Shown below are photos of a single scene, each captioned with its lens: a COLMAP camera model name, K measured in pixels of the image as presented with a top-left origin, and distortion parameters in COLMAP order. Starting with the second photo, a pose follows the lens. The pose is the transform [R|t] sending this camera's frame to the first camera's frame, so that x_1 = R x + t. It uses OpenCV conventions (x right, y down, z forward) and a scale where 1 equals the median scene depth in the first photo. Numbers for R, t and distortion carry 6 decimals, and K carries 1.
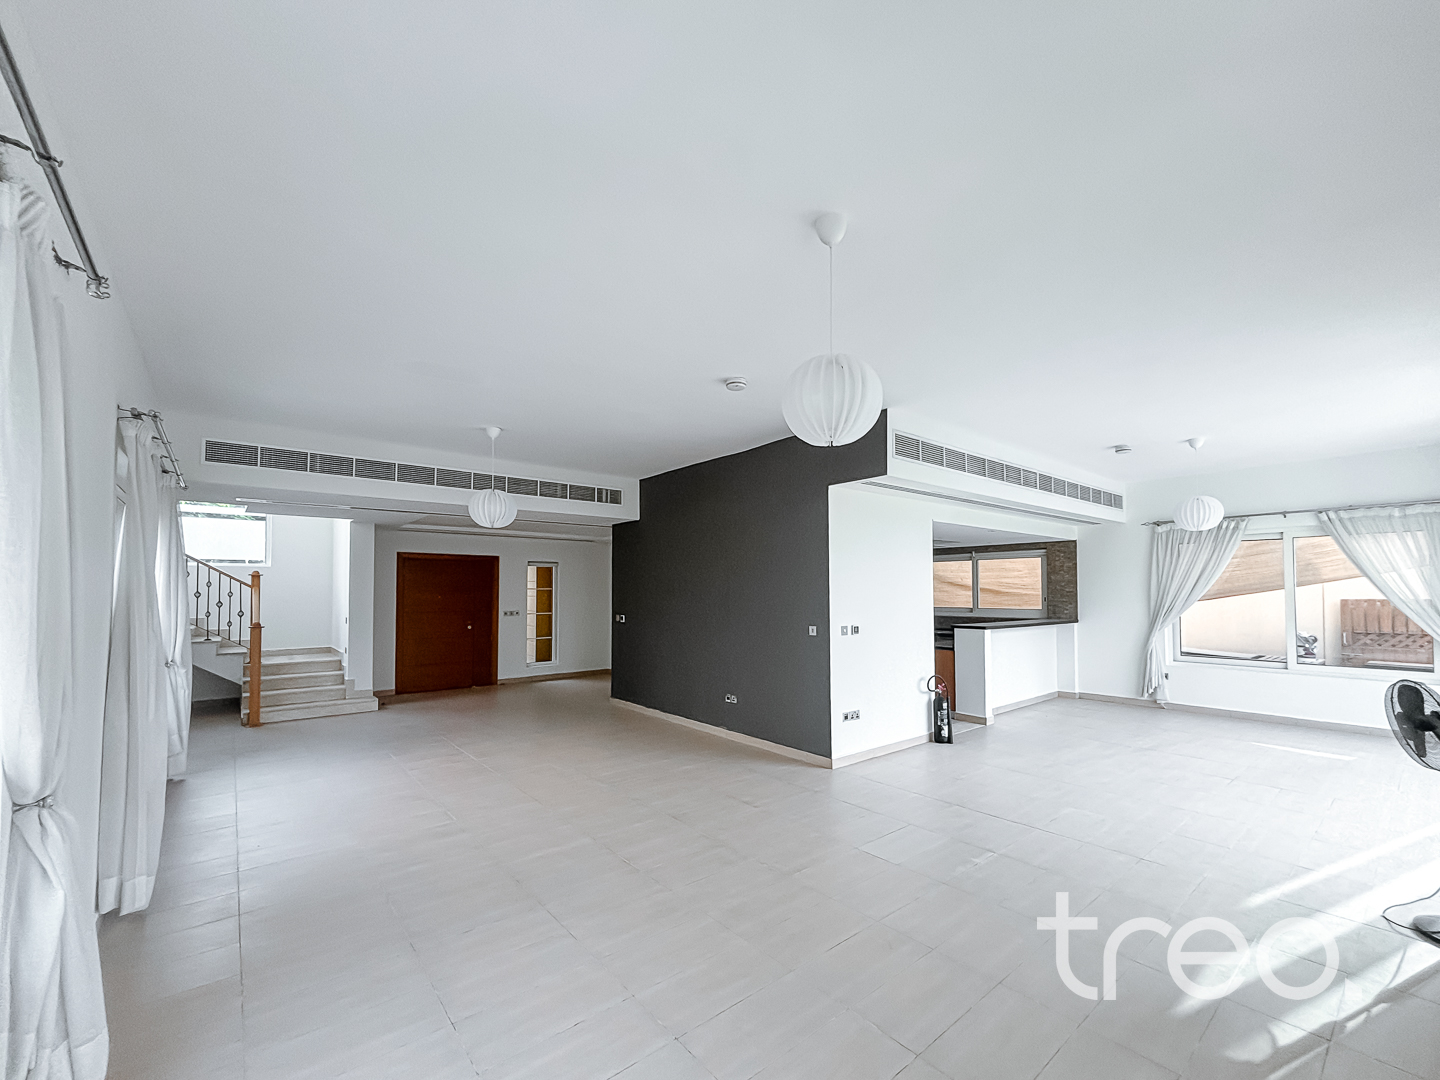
lens RADIAL K [[590.4, 0, 721.7], [0, 590.4, 570.5], [0, 0, 1]] dist [-0.001499, -0.000244]
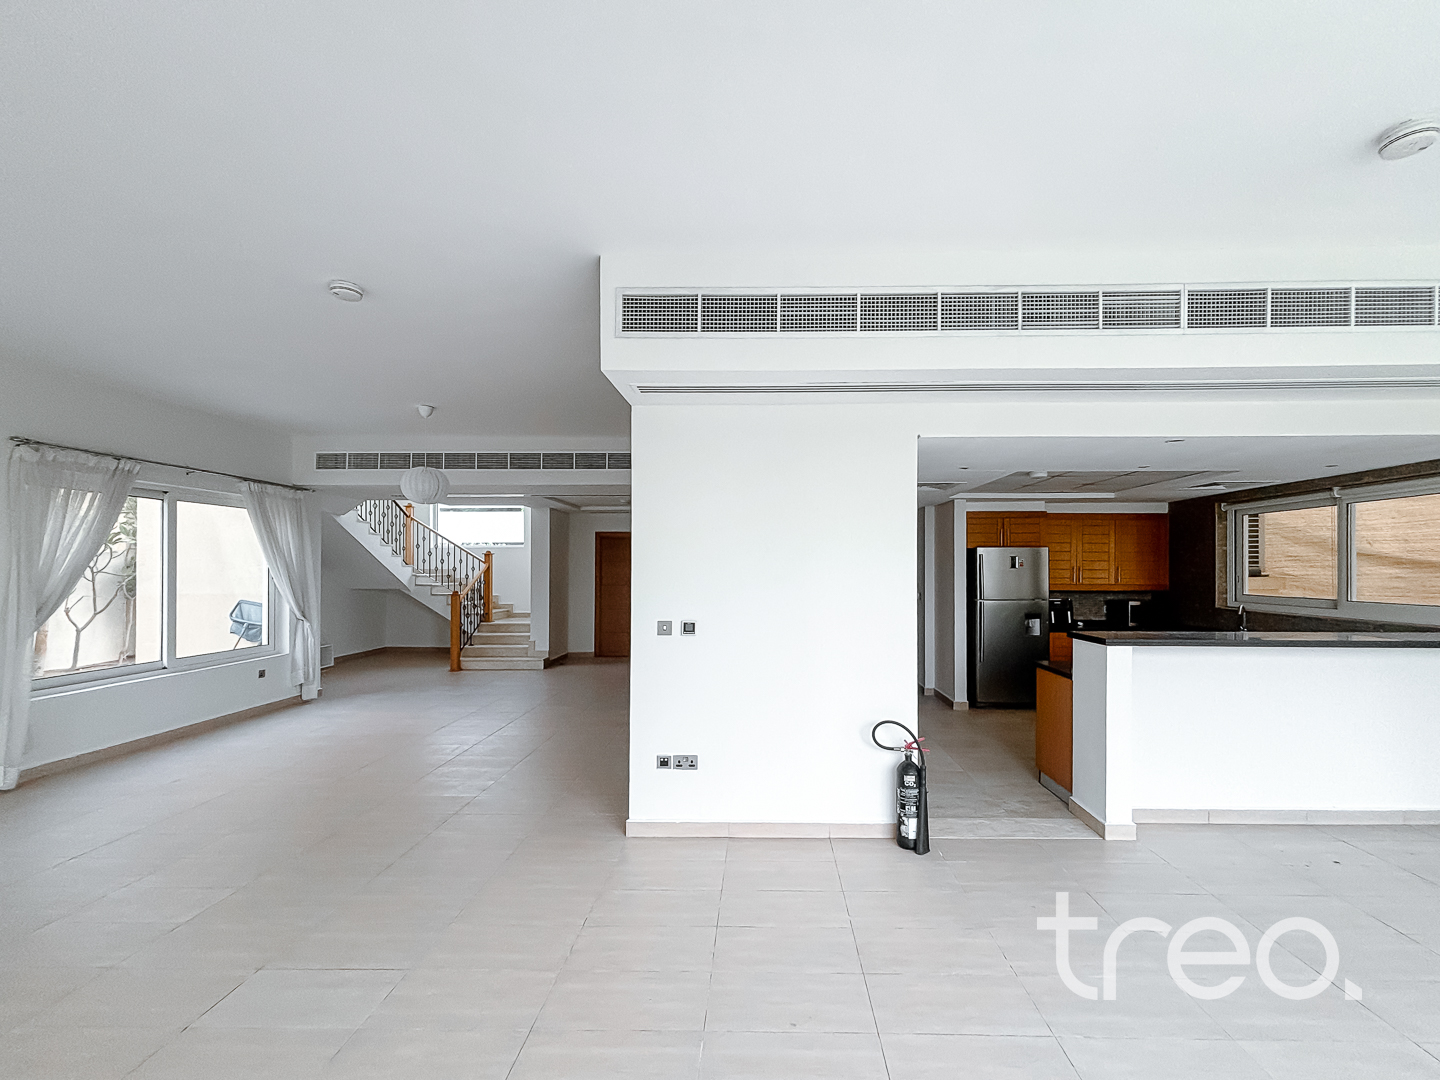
lens RADIAL K [[583.9, 0, 756.8], [0, 583.9, 562.8], [0, 0, 1]] dist [0.002502, 0.000424]
pose [[0.768088, -0.003500, -0.640334, 0.583745], [0.022424, 0.999519, 0.021435, 0.016335], [0.639951, -0.030823, 0.767797, 0.487177]]
